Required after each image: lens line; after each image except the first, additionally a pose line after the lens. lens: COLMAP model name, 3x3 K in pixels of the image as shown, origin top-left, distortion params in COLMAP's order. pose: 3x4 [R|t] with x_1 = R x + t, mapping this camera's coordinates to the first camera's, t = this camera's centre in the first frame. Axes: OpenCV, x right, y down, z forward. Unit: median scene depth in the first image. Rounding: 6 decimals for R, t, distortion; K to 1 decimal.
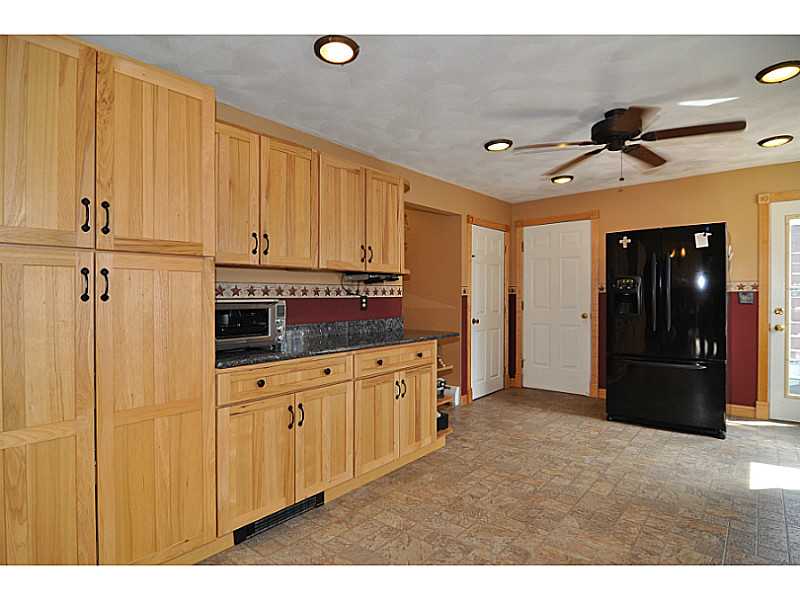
lens RADIAL K [[448.8, 0, 400.0], [0, 448.8, 300.0], [0, 0, 1]] dist [0.001593, -0.000082]
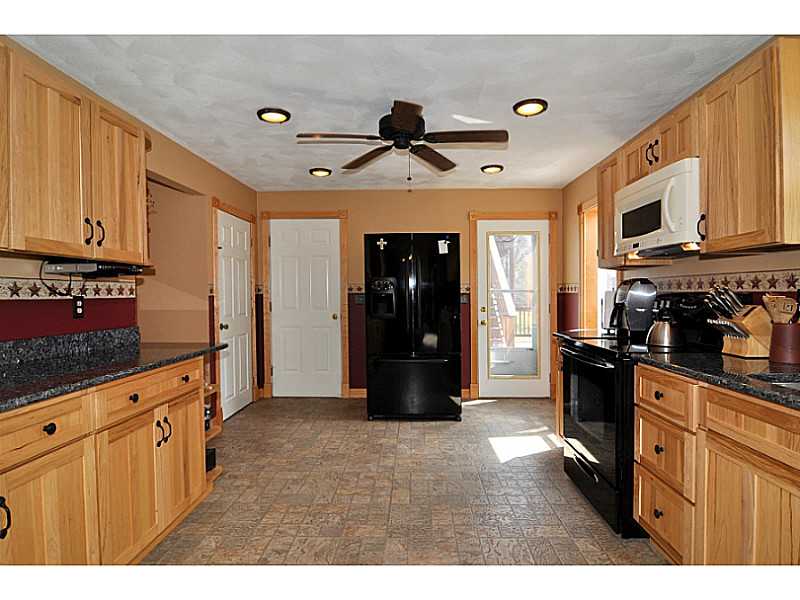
lens RADIAL K [[450.6, 0, 400.2], [0, 450.6, 309.3], [0, 0, 1]] dist [-0.005501, -0.001558]
pose [[0.793088, -0.015399, 0.608913, -0.100704], [0.001695, 0.999732, 0.023075, -0.004424], [-0.609105, -0.017268, 0.792902, 0.176657]]
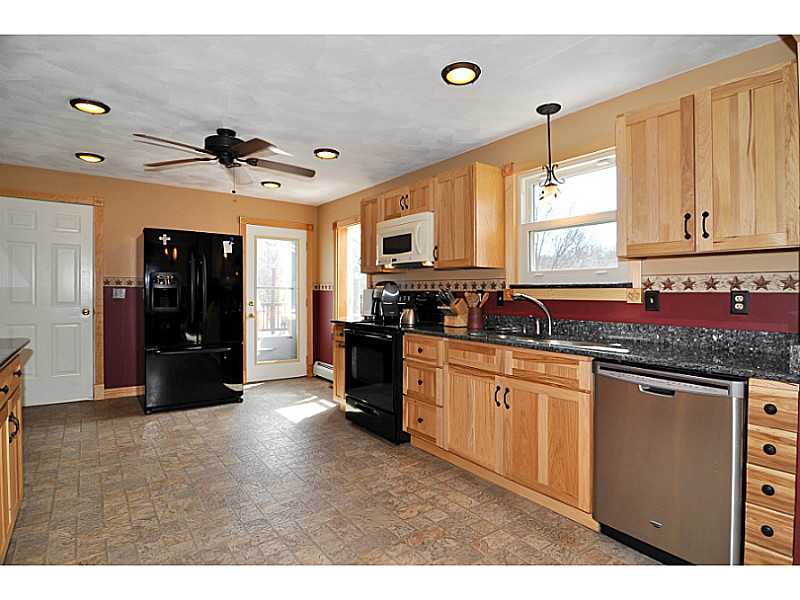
lens RADIAL K [[425.2, 0, 415.1], [0, 425.2, 306.6], [0, 0, 1]] dist [0.003514, 0.000705]
pose [[0.246516, -0.019621, 0.968940, -0.352429], [-0.007207, 0.999730, 0.022078, 0.001857], [-0.969112, -0.012426, 0.246308, 0.207131]]
